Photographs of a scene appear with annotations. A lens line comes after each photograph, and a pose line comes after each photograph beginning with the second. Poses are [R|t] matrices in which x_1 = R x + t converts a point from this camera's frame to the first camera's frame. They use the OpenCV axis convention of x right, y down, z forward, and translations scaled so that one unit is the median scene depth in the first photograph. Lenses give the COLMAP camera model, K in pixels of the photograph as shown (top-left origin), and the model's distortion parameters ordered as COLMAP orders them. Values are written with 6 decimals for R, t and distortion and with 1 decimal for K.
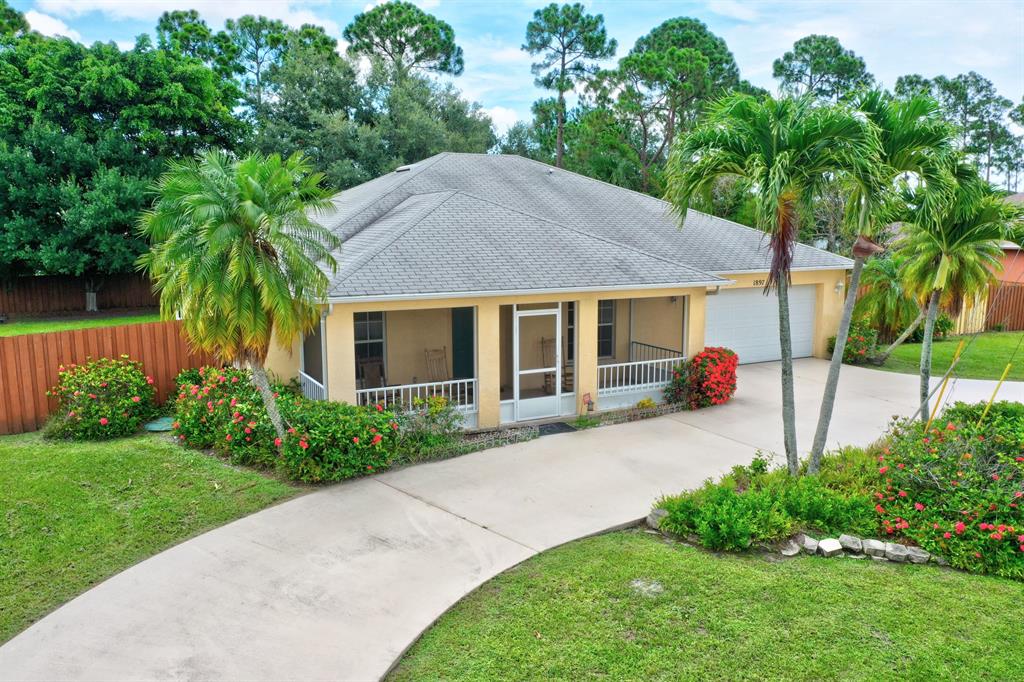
lens RADIAL K [[799.9, 0, 512.0], [0, 799.9, 341.0], [0, 0, 1]] dist [-0.027266, -0.004750]
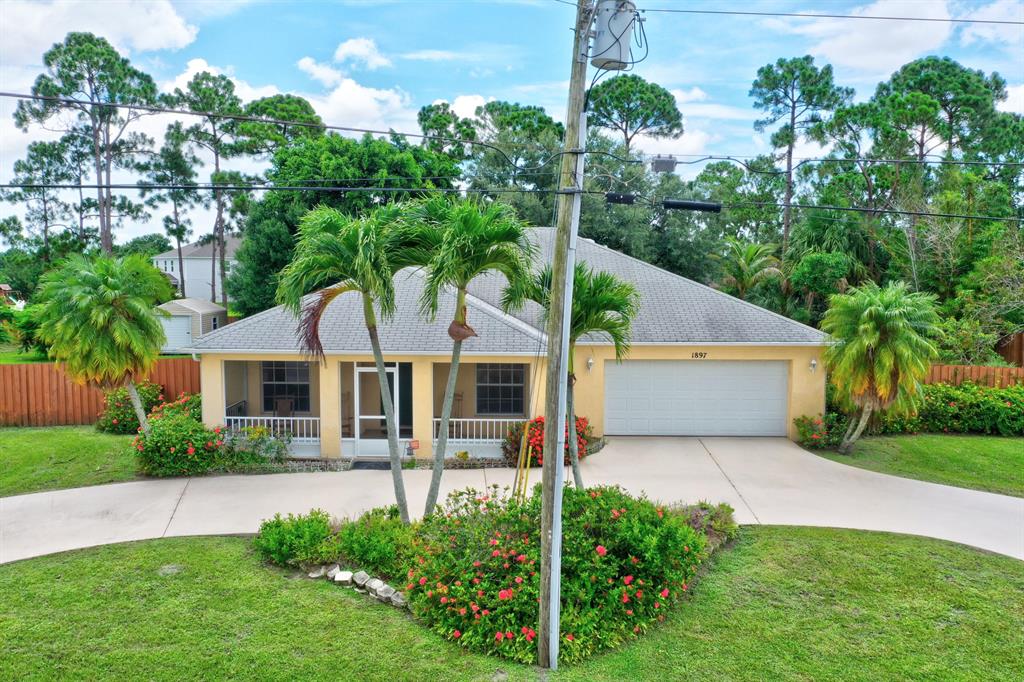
lens RADIAL K [[794.0, 0, 512.0], [0, 794.0, 341.0], [0, 0, 1]] dist [-0.017171, -0.010141]
pose [[0.875269, 0.049516, -0.481095, 0.790741], [-0.075801, 0.996496, -0.035343, -0.051630], [0.477659, 0.067402, 0.875956, 0.026676]]
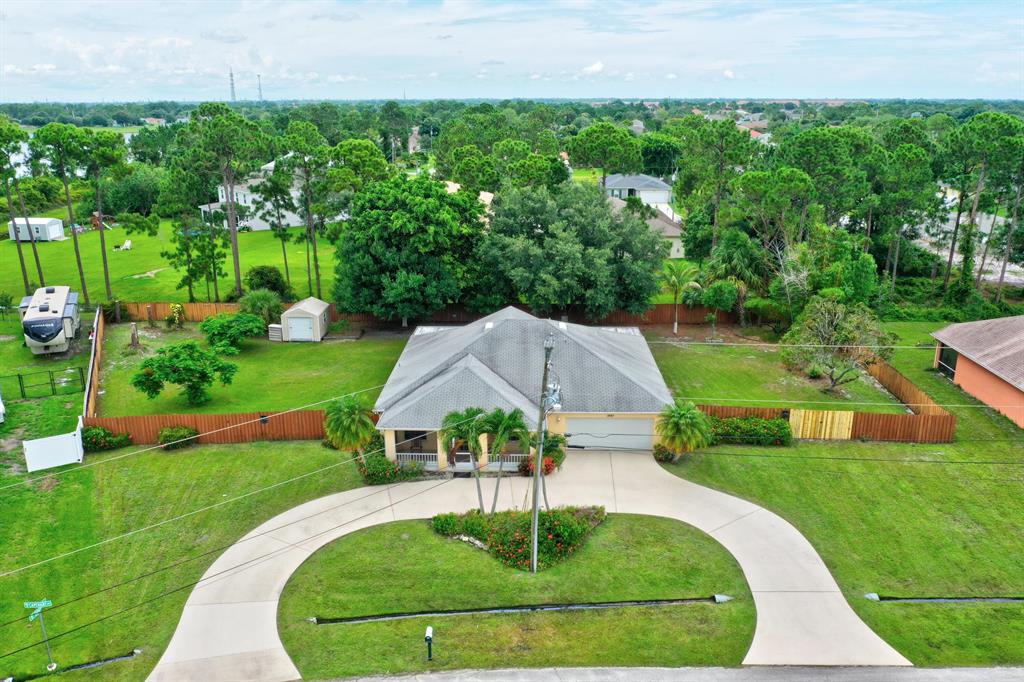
lens RADIAL K [[794.0, 0, 512.0], [0, 794.0, 341.0], [0, 0, 1]] dist [-0.017171, -0.010141]
pose [[0.870325, 0.144200, -0.470894, 1.422635], [-0.070326, 0.982763, 0.170969, -0.828775], [0.487431, -0.115683, 0.865464, -1.257010]]
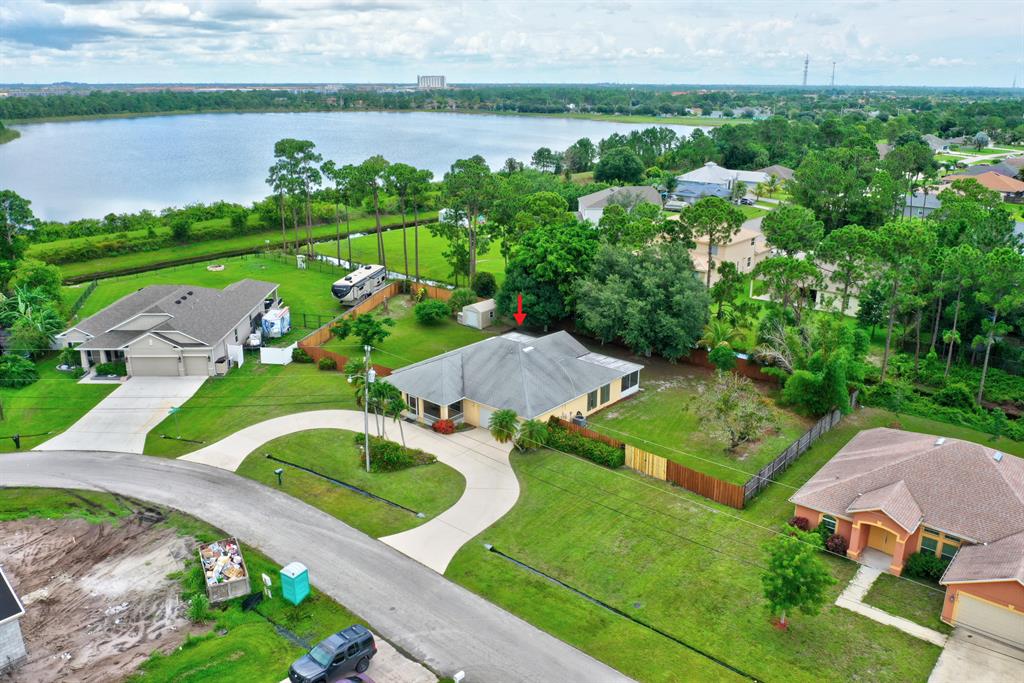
lens RADIAL K [[795.5, 0, 512.0], [0, 795.5, 341.5], [0, 0, 1]] dist [-0.006528, -0.030549]
pose [[0.361597, 0.294376, -0.884641, 4.187488], [-0.137524, 0.955307, 0.261678, -1.613063], [0.922136, 0.027037, 0.385920, -0.264950]]
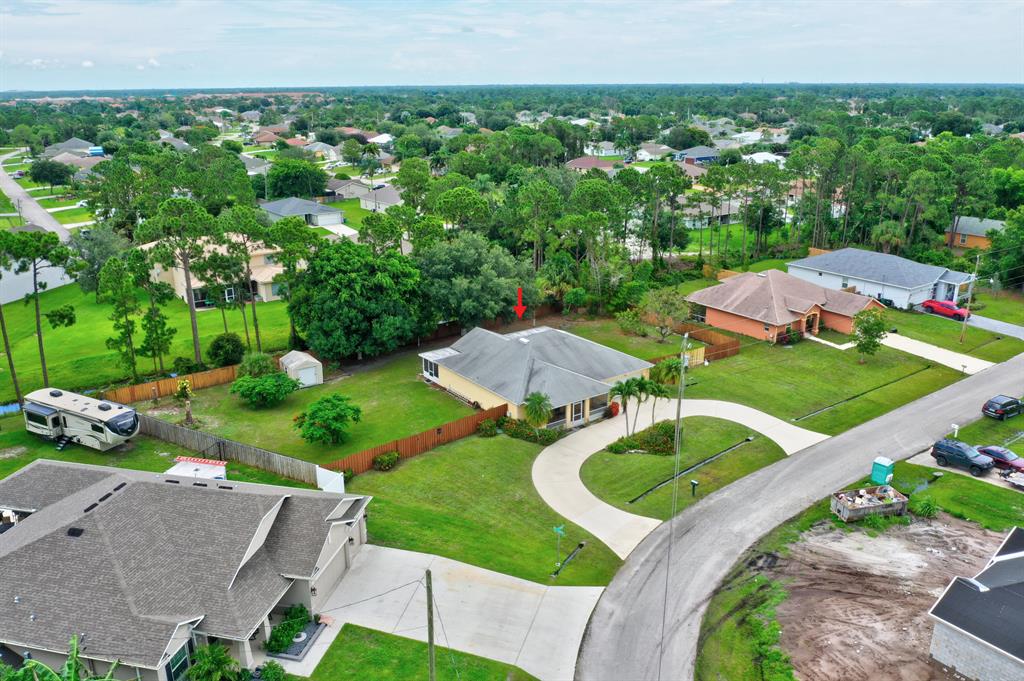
lens RADIAL K [[799.9, 0, 512.0], [0, 799.9, 340.5], [0, 0, 1]] dist [-0.027266, -0.004750]
pose [[0.990129, -0.045414, 0.132598, -0.937322], [0.022663, 0.985476, 0.168296, -1.174379], [-0.138316, -0.163630, 0.976777, -3.405237]]
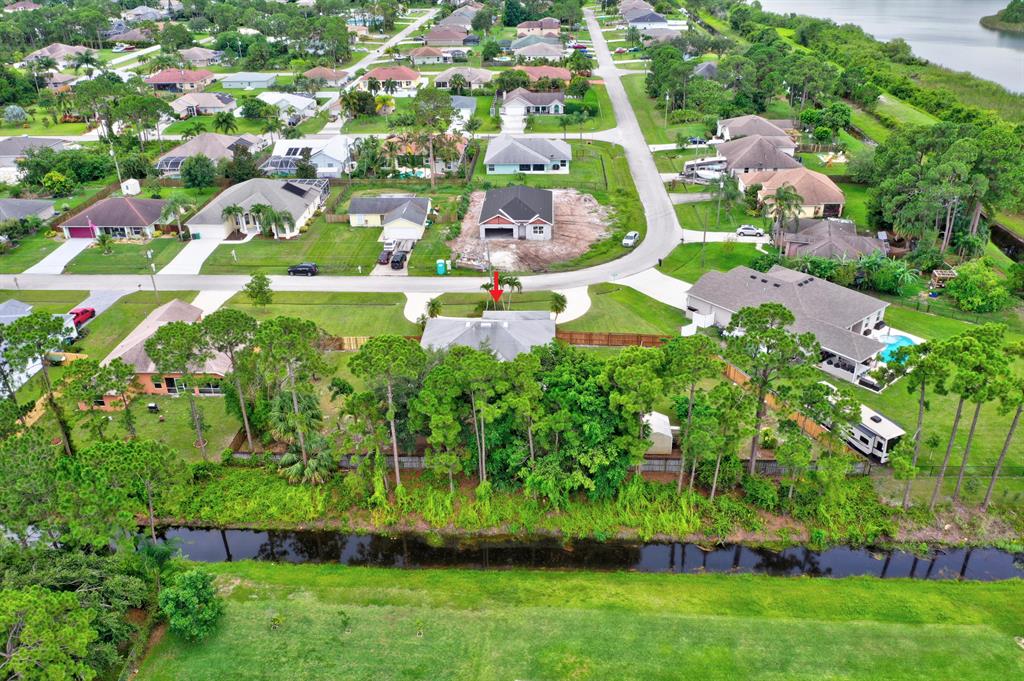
lens RADIAL K [[789.9, 0, 512.0], [0, 789.9, 340.5], [0, 0, 1]] dist [-0.013899, -0.012854]
pose [[-0.853639, -0.222897, 0.470763, -3.177985], [0.090887, 0.826201, 0.555996, -3.665825], [-0.512875, 0.517406, -0.685019, 5.794221]]
